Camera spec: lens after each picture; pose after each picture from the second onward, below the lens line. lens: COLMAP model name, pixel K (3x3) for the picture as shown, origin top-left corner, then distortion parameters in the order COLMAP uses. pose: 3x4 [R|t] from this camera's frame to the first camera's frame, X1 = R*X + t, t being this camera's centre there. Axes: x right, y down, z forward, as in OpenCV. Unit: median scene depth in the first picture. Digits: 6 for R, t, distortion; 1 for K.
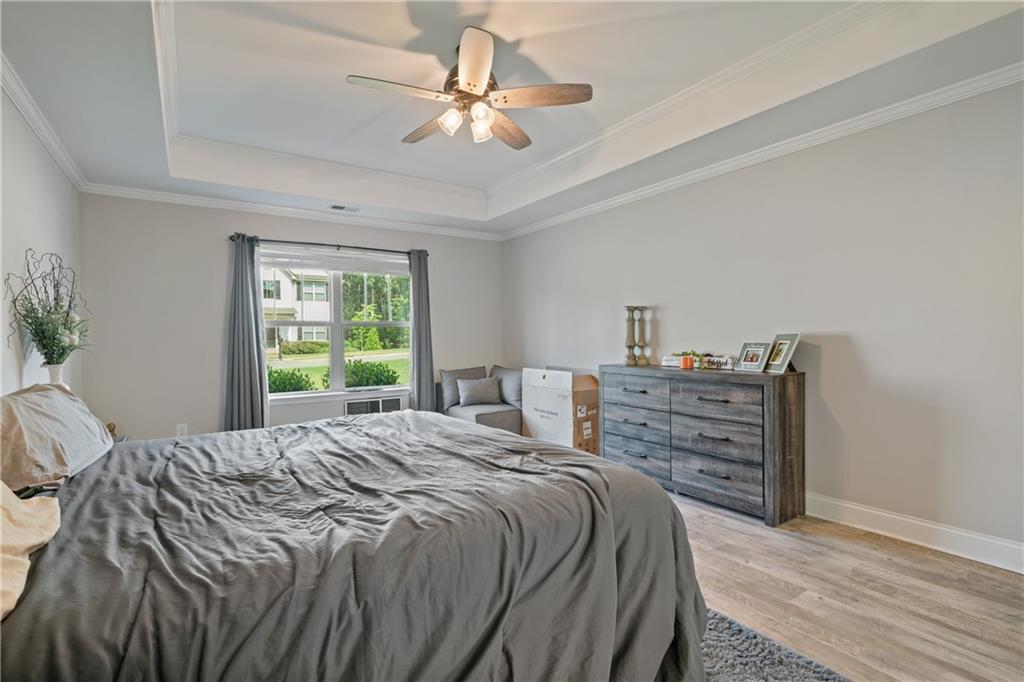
lens RADIAL K [[484.8, 0, 510.8], [0, 484.8, 342.2], [0, 0, 1]] dist [0.000968, -0.000857]
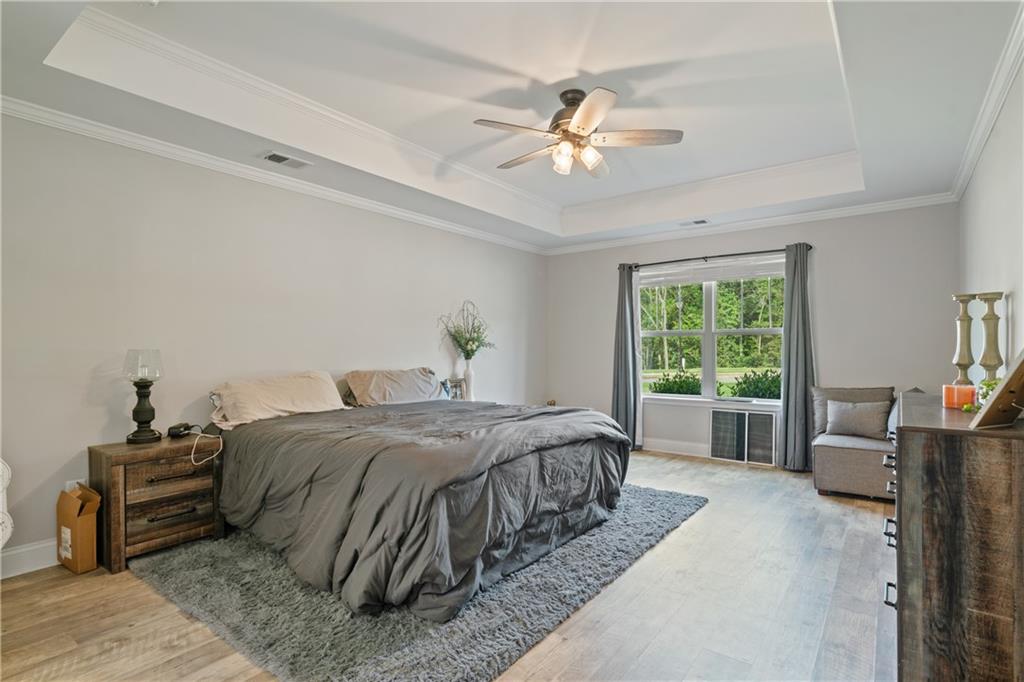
lens RADIAL K [[506.1, 0, 510.1], [0, 506.1, 348.7], [0, 0, 1]] dist [0.002439, 0.000040]
pose [[0.326546, 0.011255, -0.945114, 0.584333], [-0.014498, 0.999871, 0.006898, -0.006199], [0.945070, 0.011450, 0.326667, 0.279108]]
